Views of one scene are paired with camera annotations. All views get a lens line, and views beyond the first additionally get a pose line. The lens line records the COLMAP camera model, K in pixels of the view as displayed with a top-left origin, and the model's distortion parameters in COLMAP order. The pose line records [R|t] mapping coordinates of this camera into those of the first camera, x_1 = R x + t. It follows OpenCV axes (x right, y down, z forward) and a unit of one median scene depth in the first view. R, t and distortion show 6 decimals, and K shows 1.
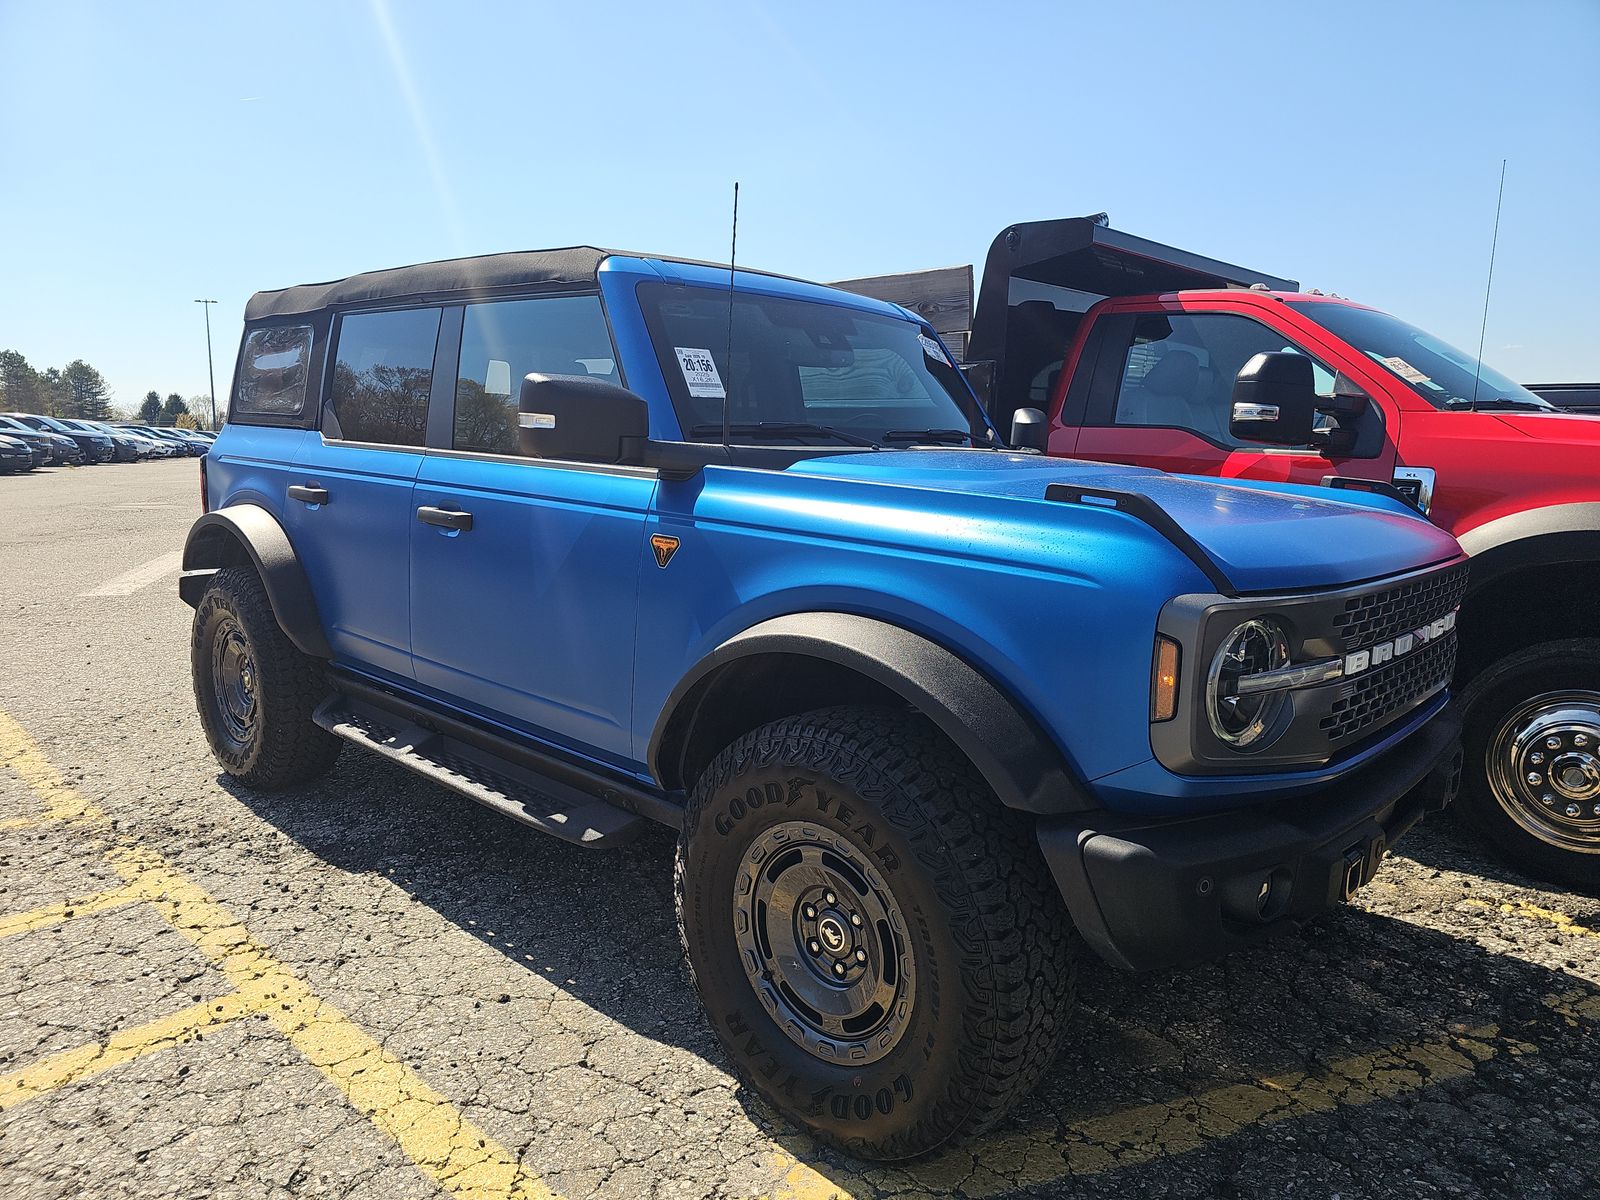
lens RADIAL K [[1056.5, 0, 795.4], [0, 1056.5, 601.0], [0, 0, 1]] dist [0.038487, -0.001566]
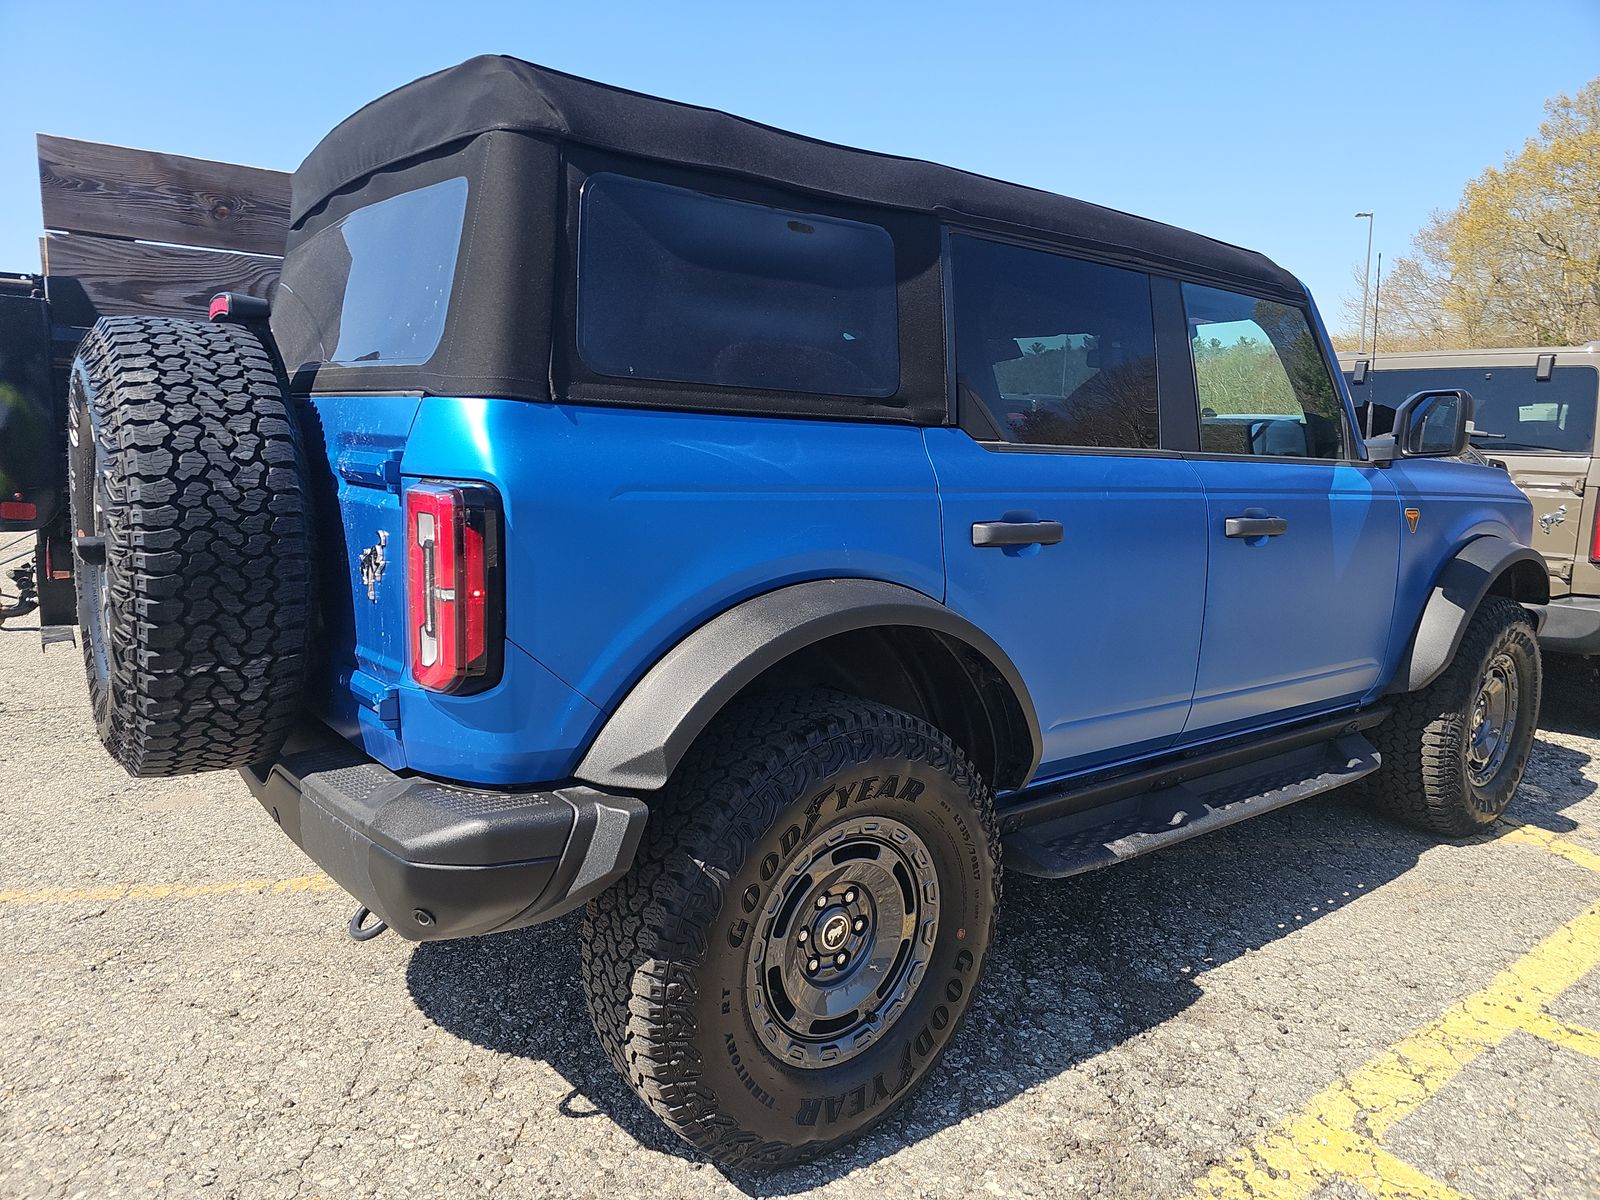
lens RADIAL K [[1056.5, 0, 795.4], [0, 1056.5, 601.0], [0, 0, 1]] dist [0.038487, -0.001566]
pose [[0.140707, -0.157691, 0.977412, -1.207715], [0.113479, 0.983297, 0.142304, -0.181583], [-0.983526, 0.090893, 0.156252, 1.168934]]
